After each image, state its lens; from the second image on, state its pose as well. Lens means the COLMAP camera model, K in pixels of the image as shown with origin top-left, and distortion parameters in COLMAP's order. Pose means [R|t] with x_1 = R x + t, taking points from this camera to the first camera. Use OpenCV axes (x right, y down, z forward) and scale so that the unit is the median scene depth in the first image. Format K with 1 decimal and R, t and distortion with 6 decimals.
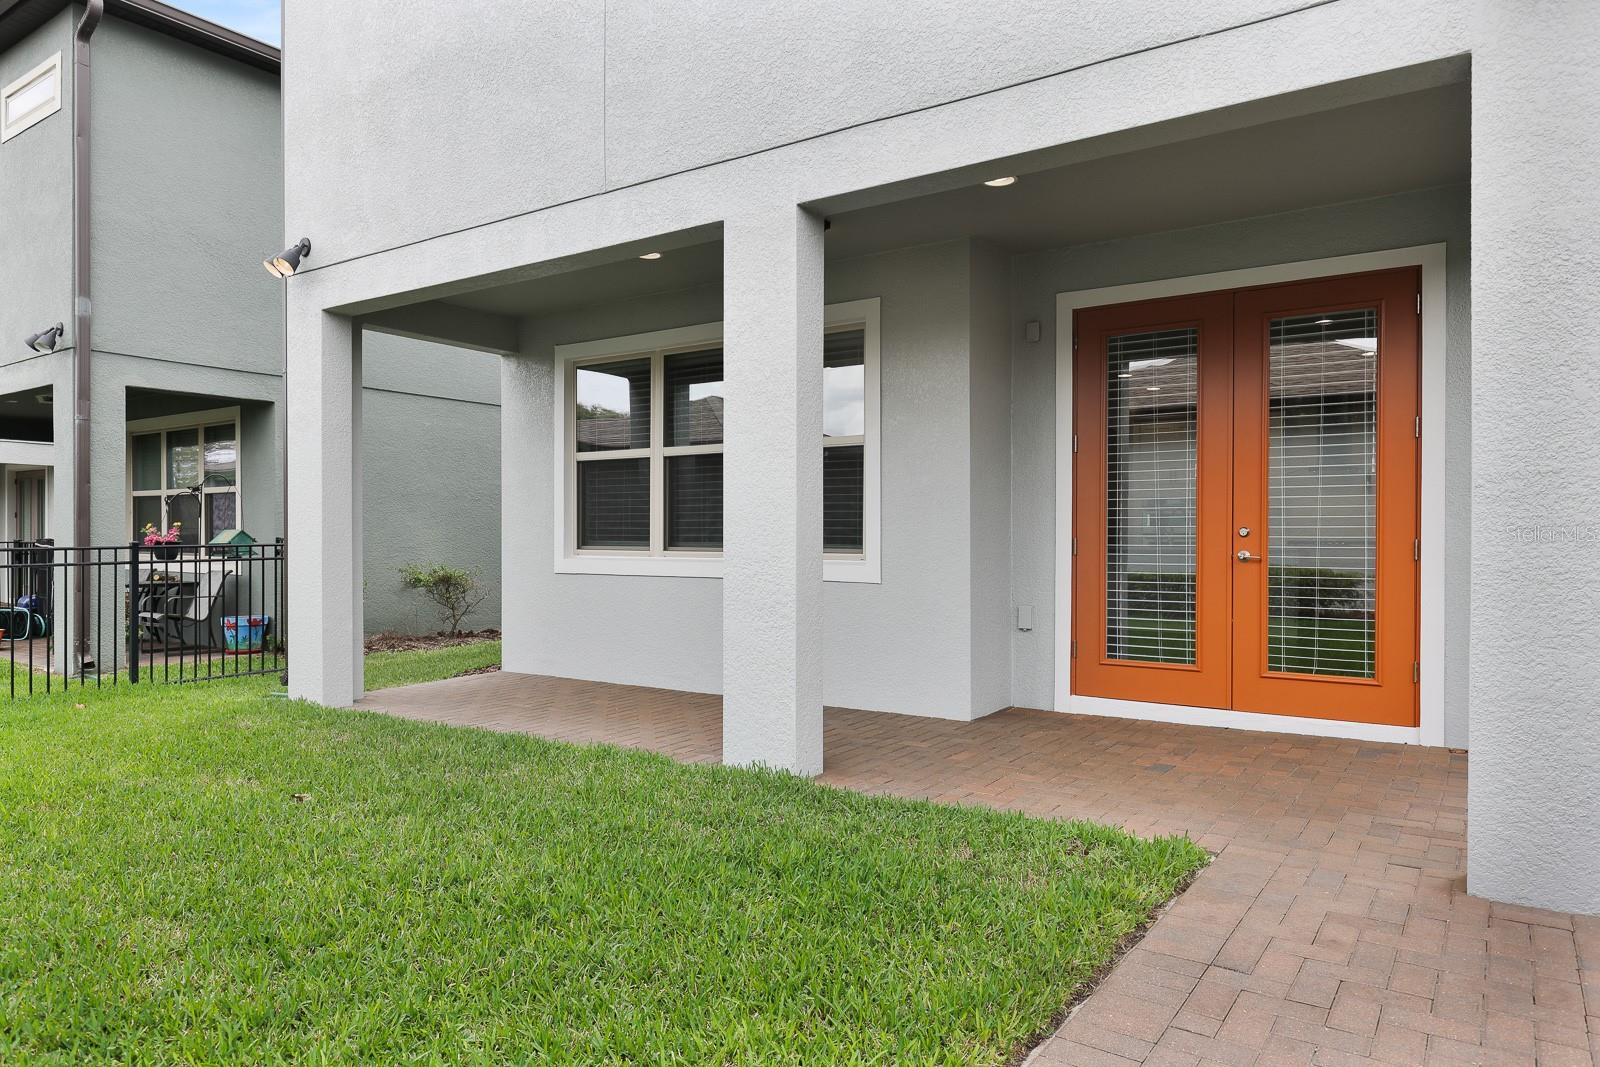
lens RADIAL K [[1017.5, 0, 800.0], [0, 1017.5, 533.5], [0, 0, 1]] dist [0.002232, 0.000233]
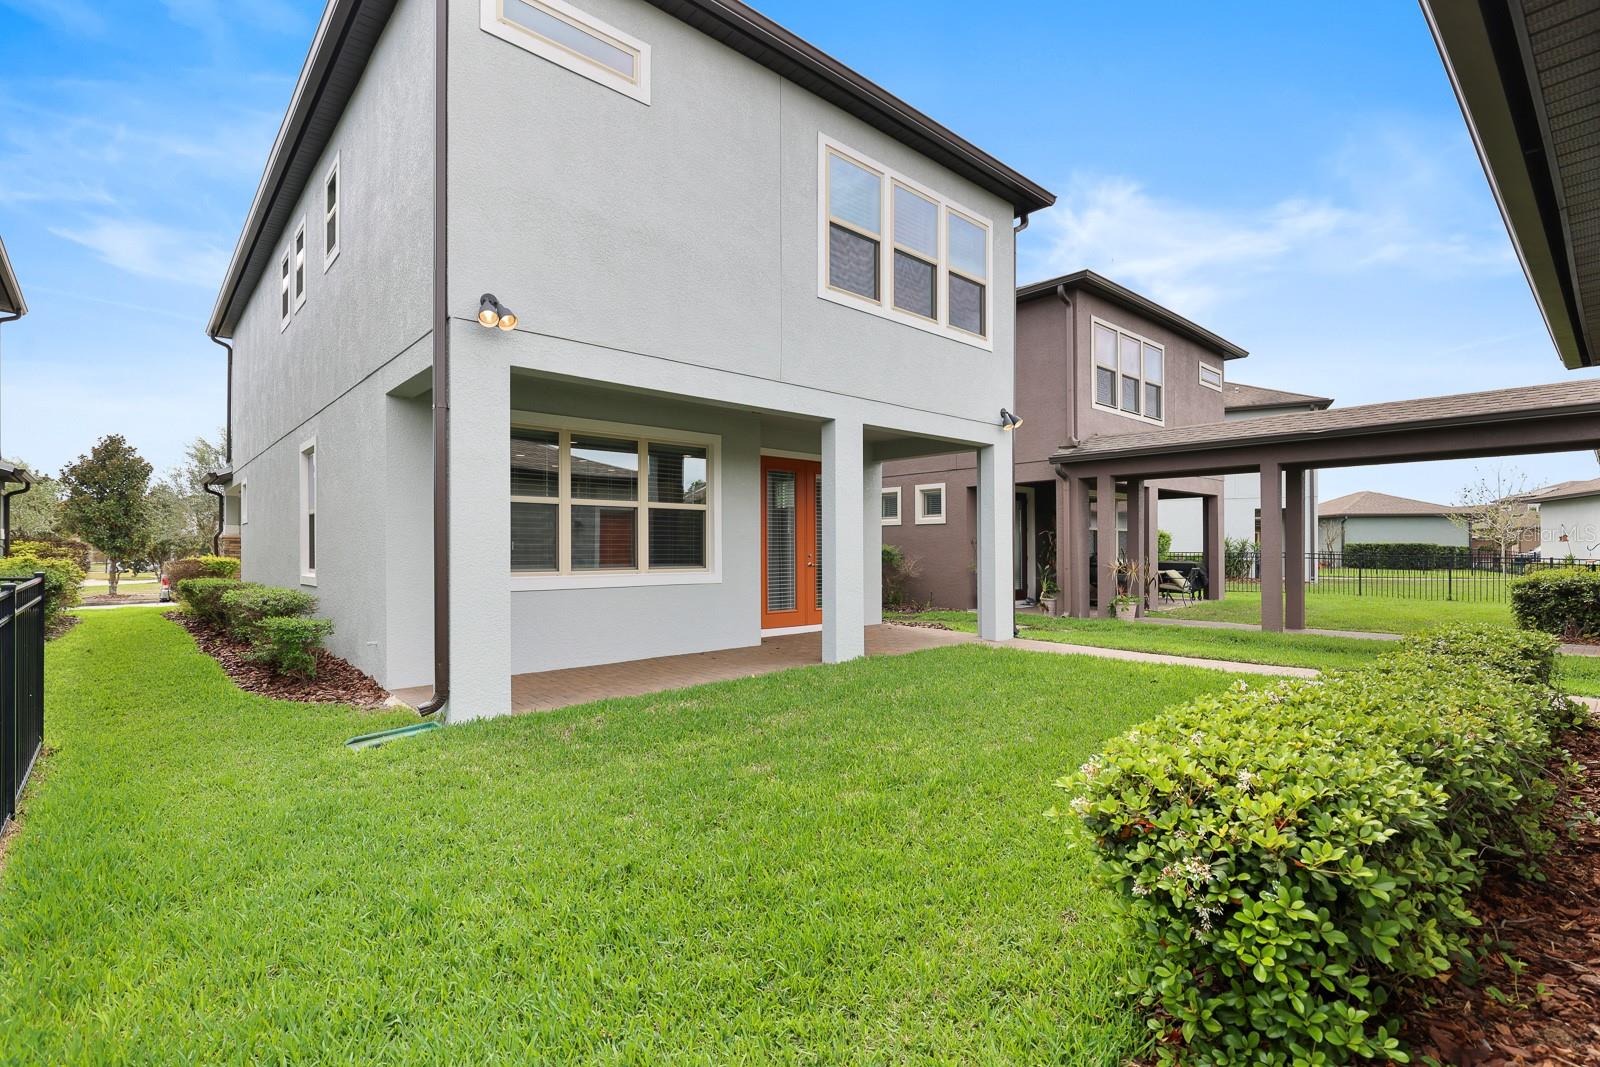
lens RADIAL K [[770.3, 0, 790.5], [0, 770.3, 538.0], [0, 0, 1]] dist [0.000770, -0.000079]
pose [[0.213234, 0.017690, 0.976841, -1.278557], [-0.002949, 0.999843, -0.017462, -0.011828], [-0.976997, 0.000843, 0.213253, 0.532571]]
